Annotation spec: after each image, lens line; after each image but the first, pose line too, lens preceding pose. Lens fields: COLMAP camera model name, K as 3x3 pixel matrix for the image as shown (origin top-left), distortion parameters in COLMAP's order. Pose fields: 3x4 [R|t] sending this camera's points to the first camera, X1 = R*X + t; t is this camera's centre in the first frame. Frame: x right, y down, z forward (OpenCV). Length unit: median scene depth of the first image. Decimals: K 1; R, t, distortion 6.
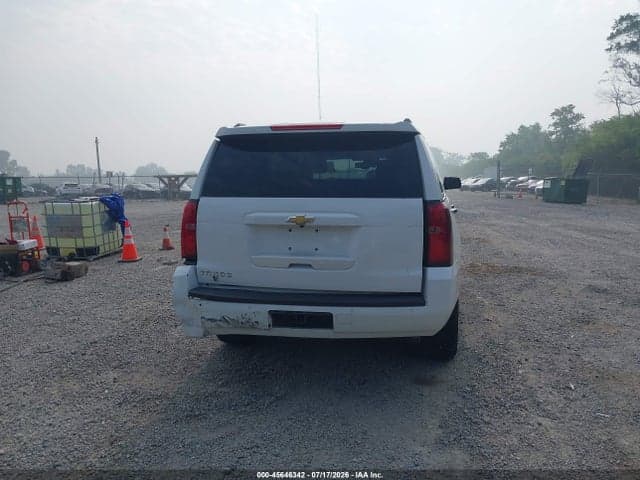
lens RADIAL K [[525.0, 0, 327.3], [0, 525.0, 227.8], [0, 0, 1]] dist [0.004108, 0.004353]
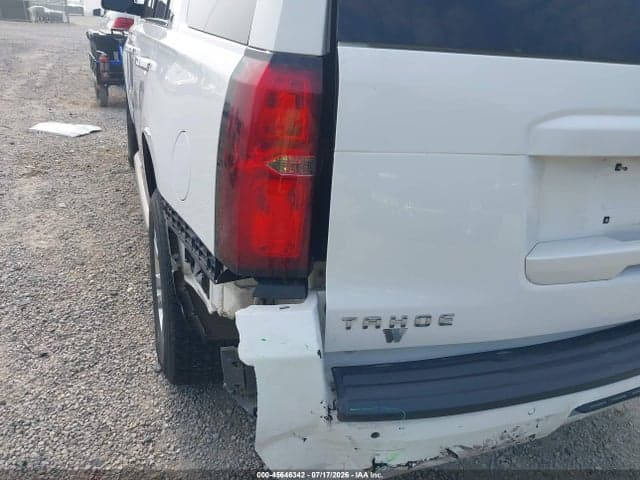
lens RADIAL K [[513.0, 0, 323.7], [0, 513.0, 239.0], [0, 0, 1]] dist [0.004372, 0.003278]
pose [[0.821990, -0.163050, 0.545662, -0.372449], [-0.022377, 0.948152, 0.317028, -0.046627], [-0.569062, -0.272804, 0.775723, 0.751691]]
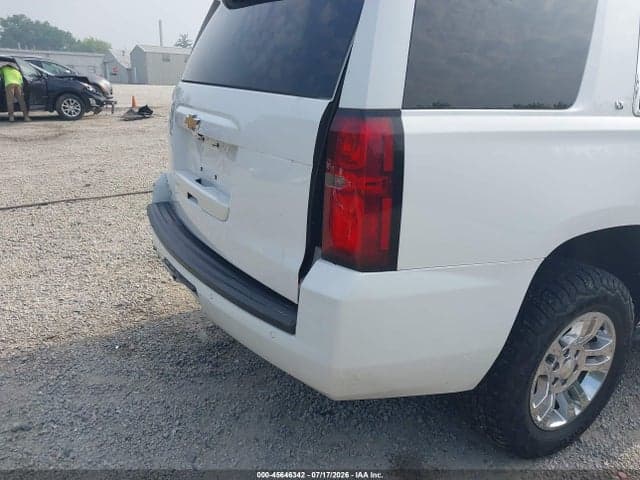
lens RADIAL K [[513.0, 0, 323.7], [0, 513.0, 239.0], [0, 0, 1]] dist [0.004372, 0.003278]
pose [[0.662295, 0.259453, -0.702887, 0.432553], [-0.121244, 0.962877, 0.241181, -0.040876], [0.739369, -0.074512, 0.669165, 0.610369]]
